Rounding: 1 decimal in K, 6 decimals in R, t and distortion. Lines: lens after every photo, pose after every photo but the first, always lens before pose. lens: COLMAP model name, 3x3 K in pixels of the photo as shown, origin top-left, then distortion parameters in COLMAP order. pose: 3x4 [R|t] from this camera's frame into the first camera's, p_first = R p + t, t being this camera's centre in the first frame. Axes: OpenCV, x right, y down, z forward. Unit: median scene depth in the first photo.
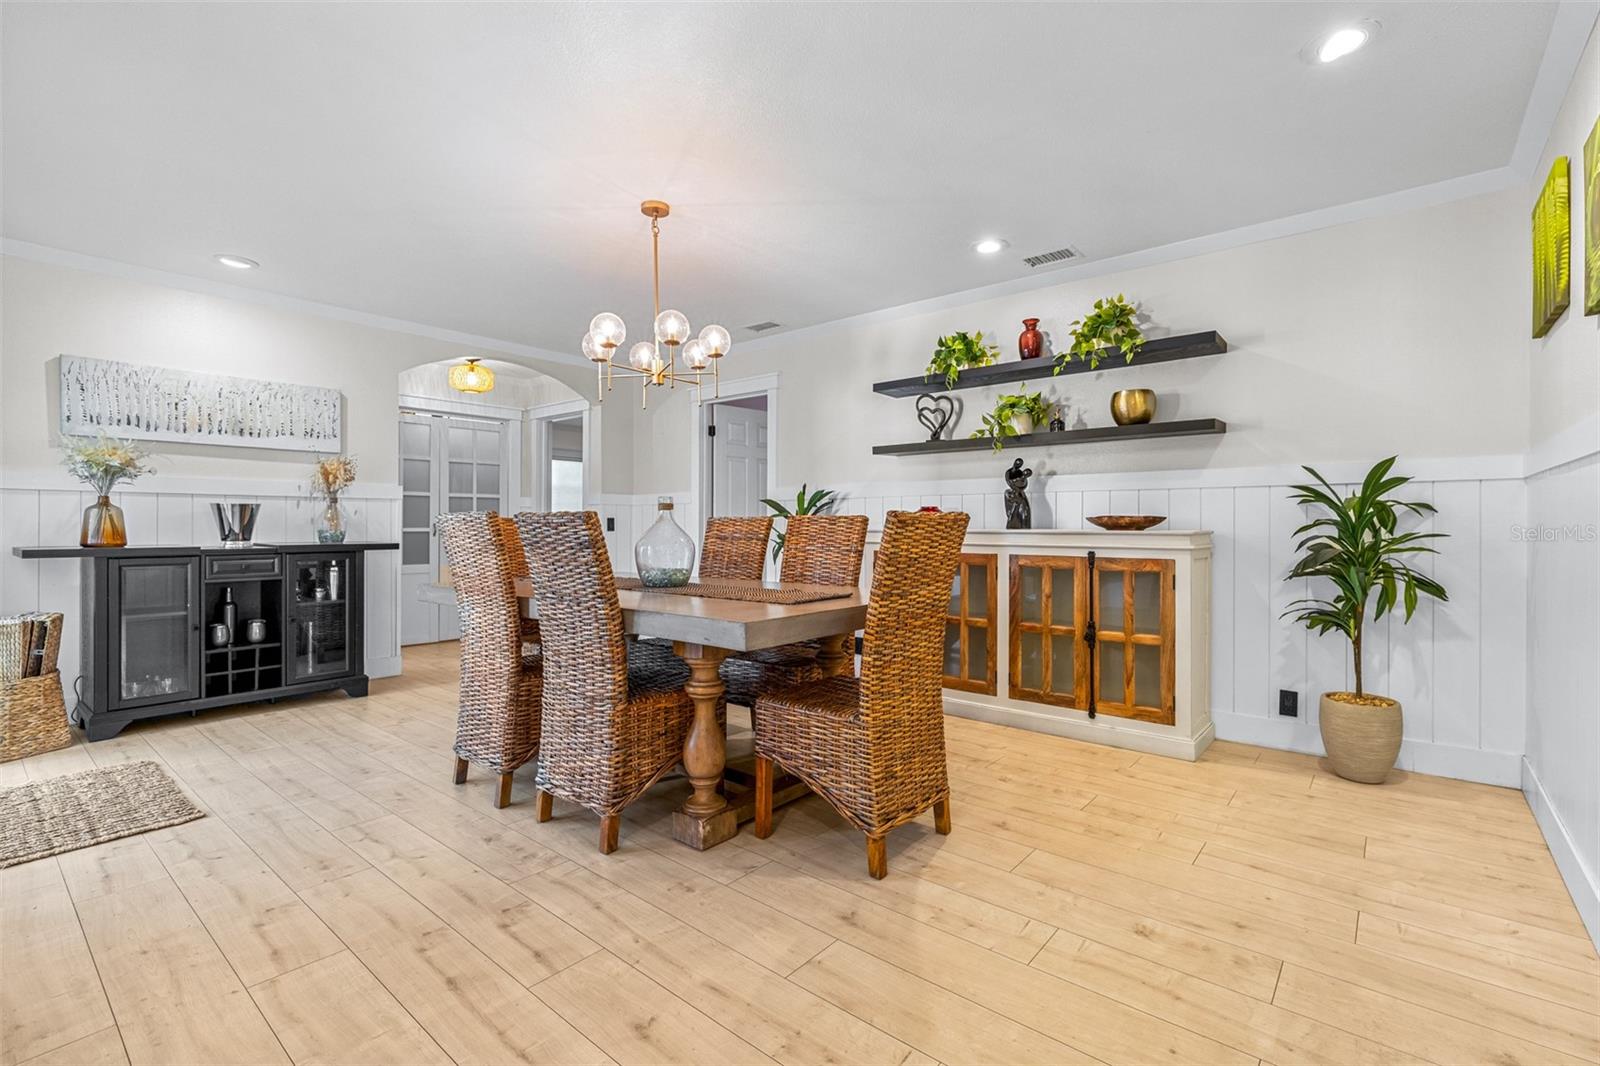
lens RADIAL K [[696.7, 0, 825.8], [0, 696.7, 535.0], [0, 0, 1]] dist [0.000151, -0.000237]
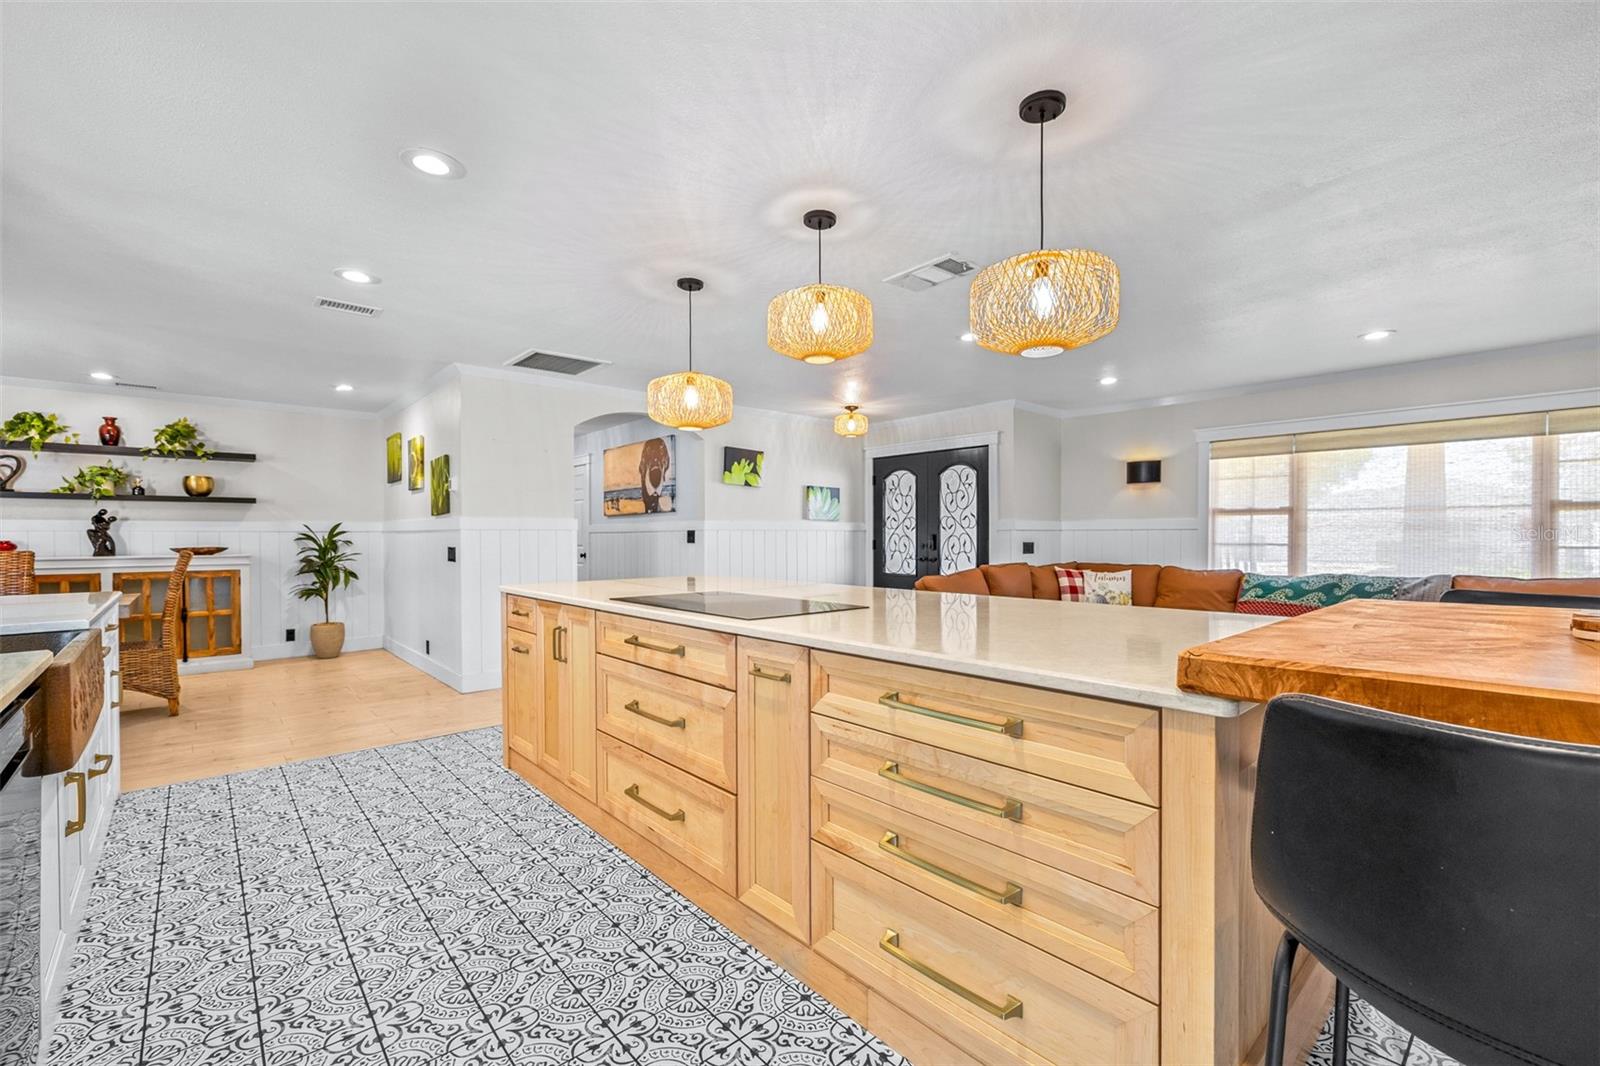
lens RADIAL K [[696.7, 0, 825.8], [0, 696.7, 535.0], [0, 0, 1]] dist [0.000151, -0.000237]
pose [[0.146997, -0.003145, 0.989132, -1.134544], [0.015989, 0.999872, 0.000803, -0.035243], [-0.989008, 0.015697, 0.147028, -0.878171]]
